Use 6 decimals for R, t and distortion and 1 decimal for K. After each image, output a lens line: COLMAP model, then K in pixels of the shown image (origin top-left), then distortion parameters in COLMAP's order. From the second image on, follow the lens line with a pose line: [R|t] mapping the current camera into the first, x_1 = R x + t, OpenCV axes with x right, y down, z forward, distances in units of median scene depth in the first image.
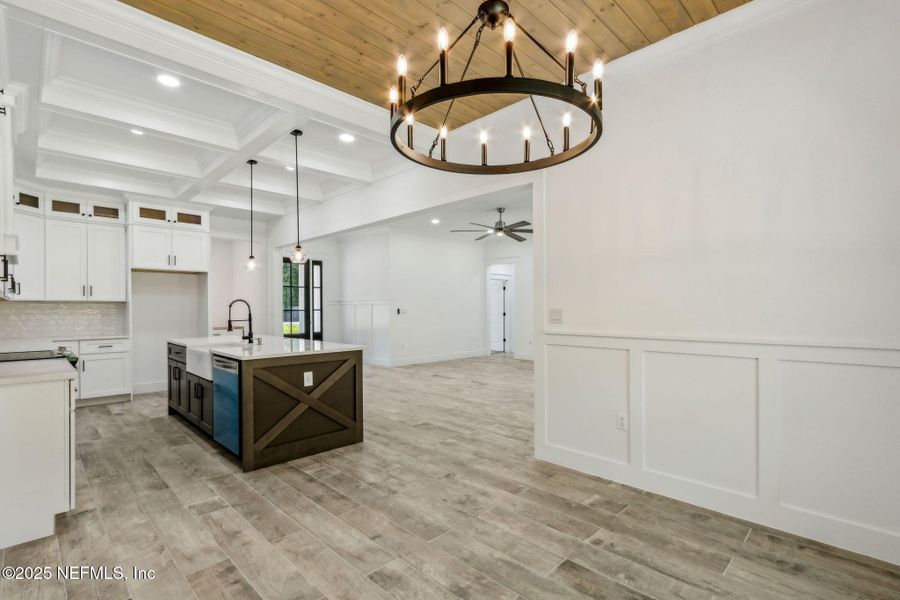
lens RADIAL K [[422.4, 0, 449.0], [0, 422.4, 305.8], [0, 0, 1]] dist [0.007522, -0.002241]
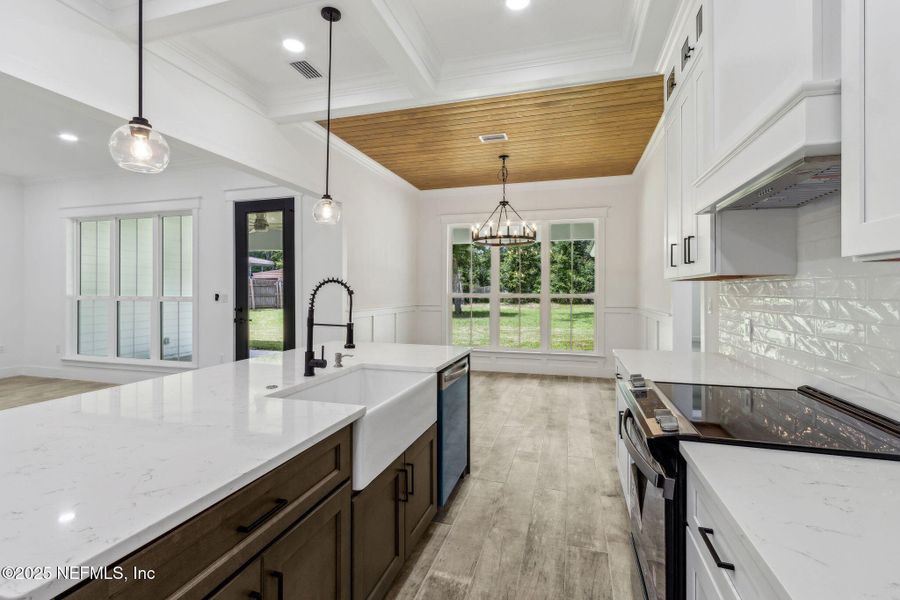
lens RADIAL K [[422.4, 0, 448.6], [0, 422.4, 287.8], [0, 0, 1]] dist [0.007522, -0.002241]
pose [[-0.483503, 0.012224, 0.875257, -1.901413], [0.000444, 0.999906, -0.013719, 0.008125], [-0.875342, -0.006244, -0.483463, 2.226587]]
